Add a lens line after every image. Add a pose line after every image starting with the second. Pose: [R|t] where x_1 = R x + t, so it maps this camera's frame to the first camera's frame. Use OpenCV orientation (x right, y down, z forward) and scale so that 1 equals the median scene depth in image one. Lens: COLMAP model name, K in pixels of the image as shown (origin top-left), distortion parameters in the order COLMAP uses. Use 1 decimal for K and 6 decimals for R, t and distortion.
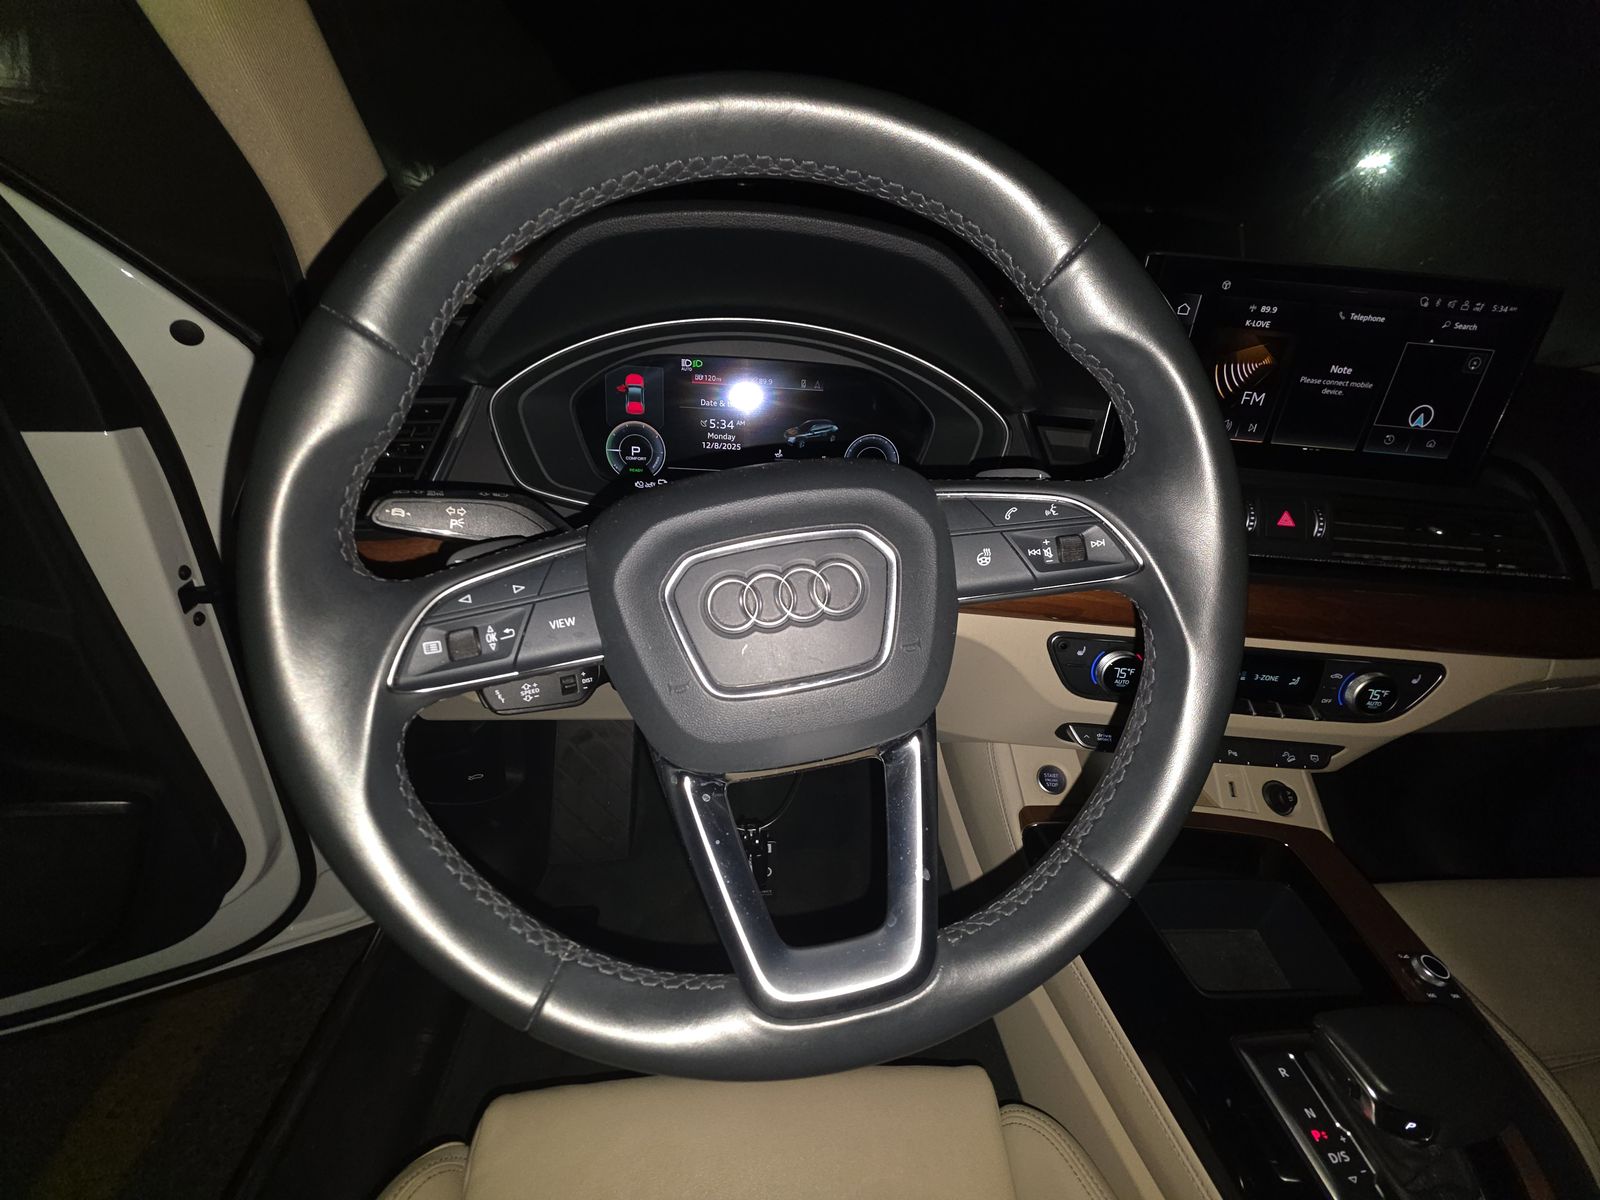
lens RADIAL K [[625.6, 0, 797.3], [0, 625.6, 606.8], [0, 0, 1]] dist [0.001577, -0.003434]
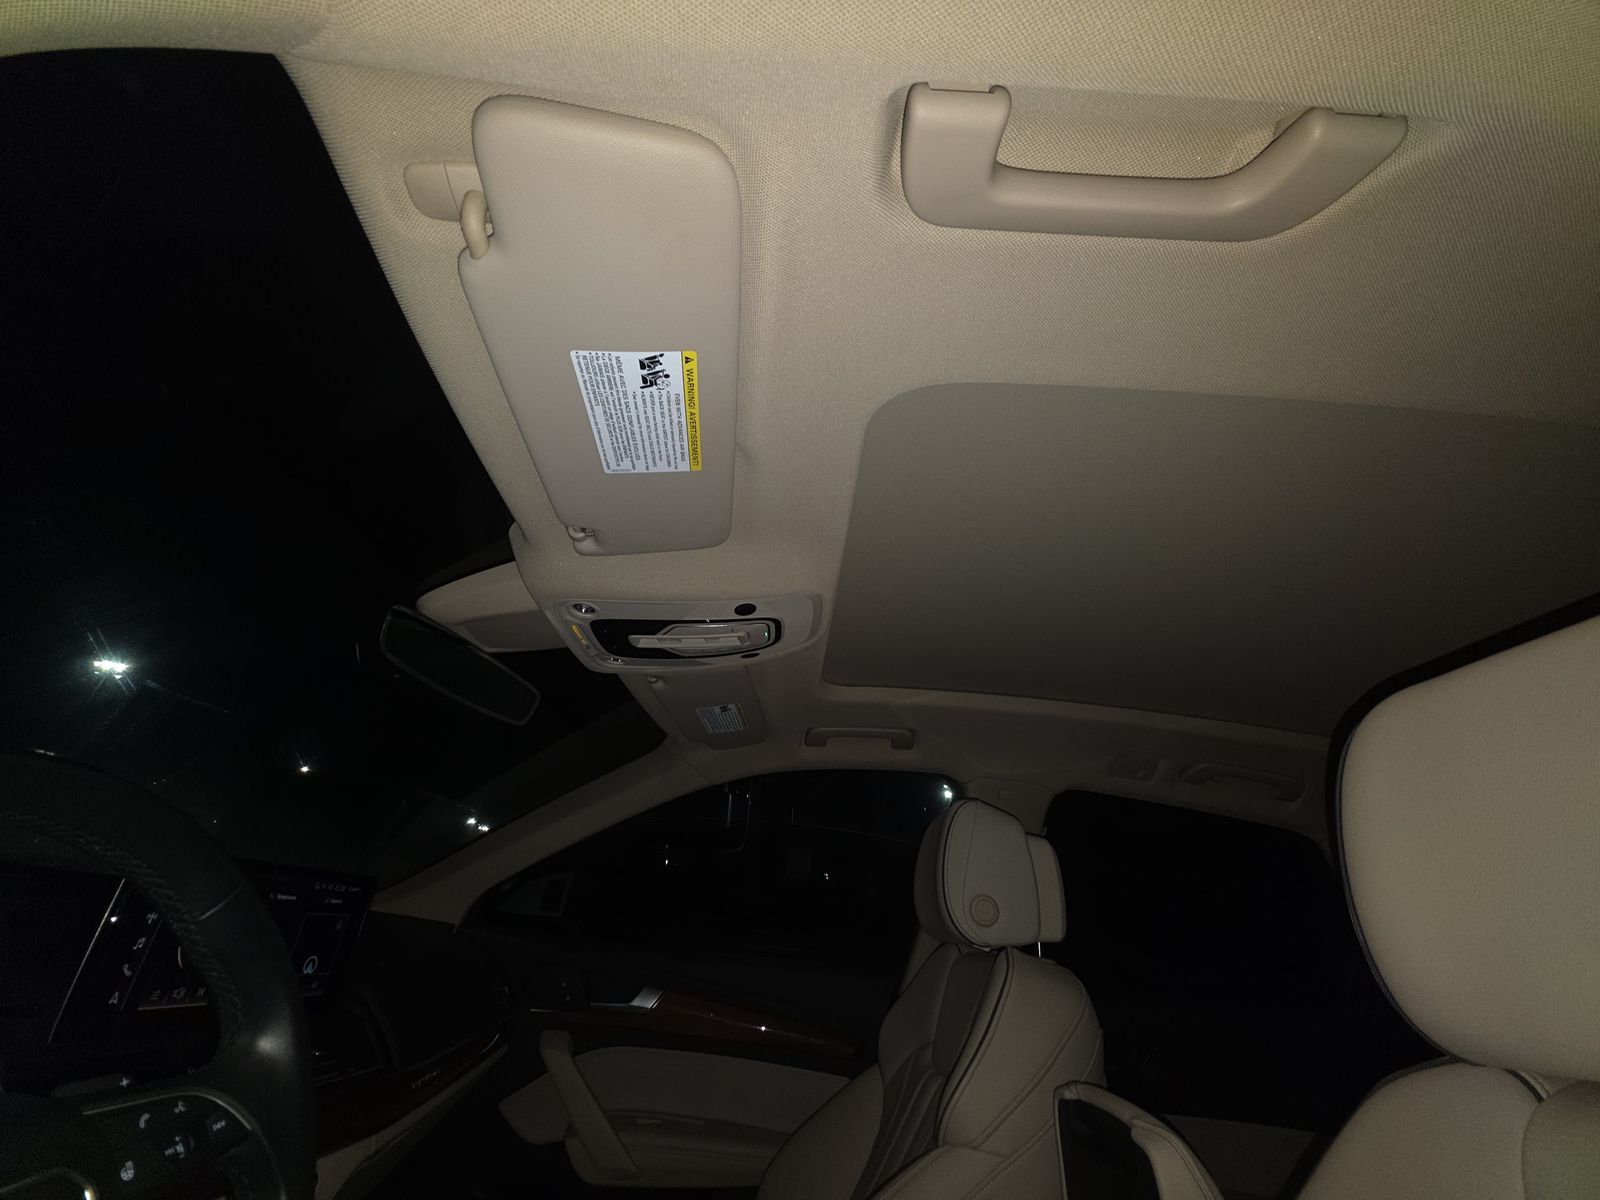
lens RADIAL K [[625.6, 0, 812.2], [0, 625.6, 584.6], [0, 0, 1]] dist [0.001577, -0.003434]
pose [[0.029899, 0.425433, 0.904496, -0.660773], [0.344355, 0.845121, -0.408889, -0.057992], [-0.938363, 0.323692, -0.121232, -0.206359]]
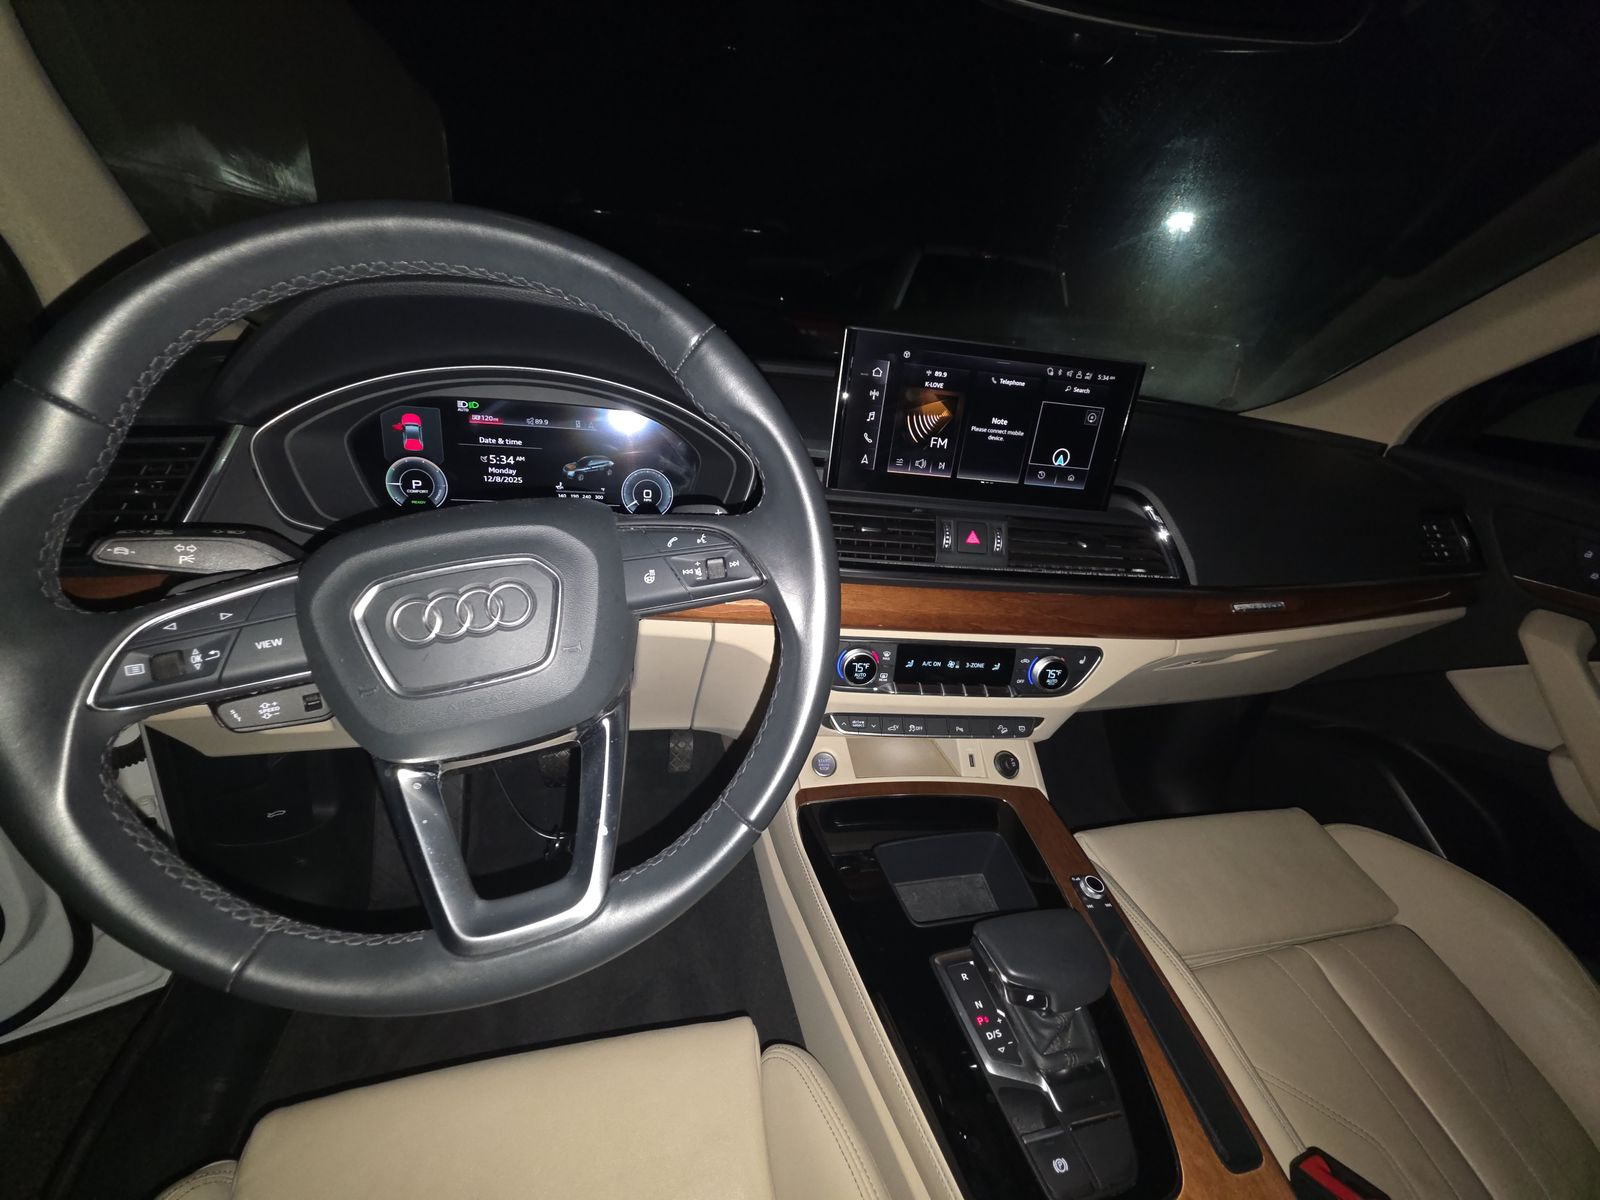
lens RADIAL K [[625.6, 0, 798.9], [0, 625.6, 606.0], [0, 0, 1]] dist [0.001577, -0.003434]
pose [[0.984592, -0.036993, 0.170907, 0.229466], [0.042059, 0.998774, -0.026116, 0.015763], [-0.169731, 0.032901, 0.984941, -0.183244]]
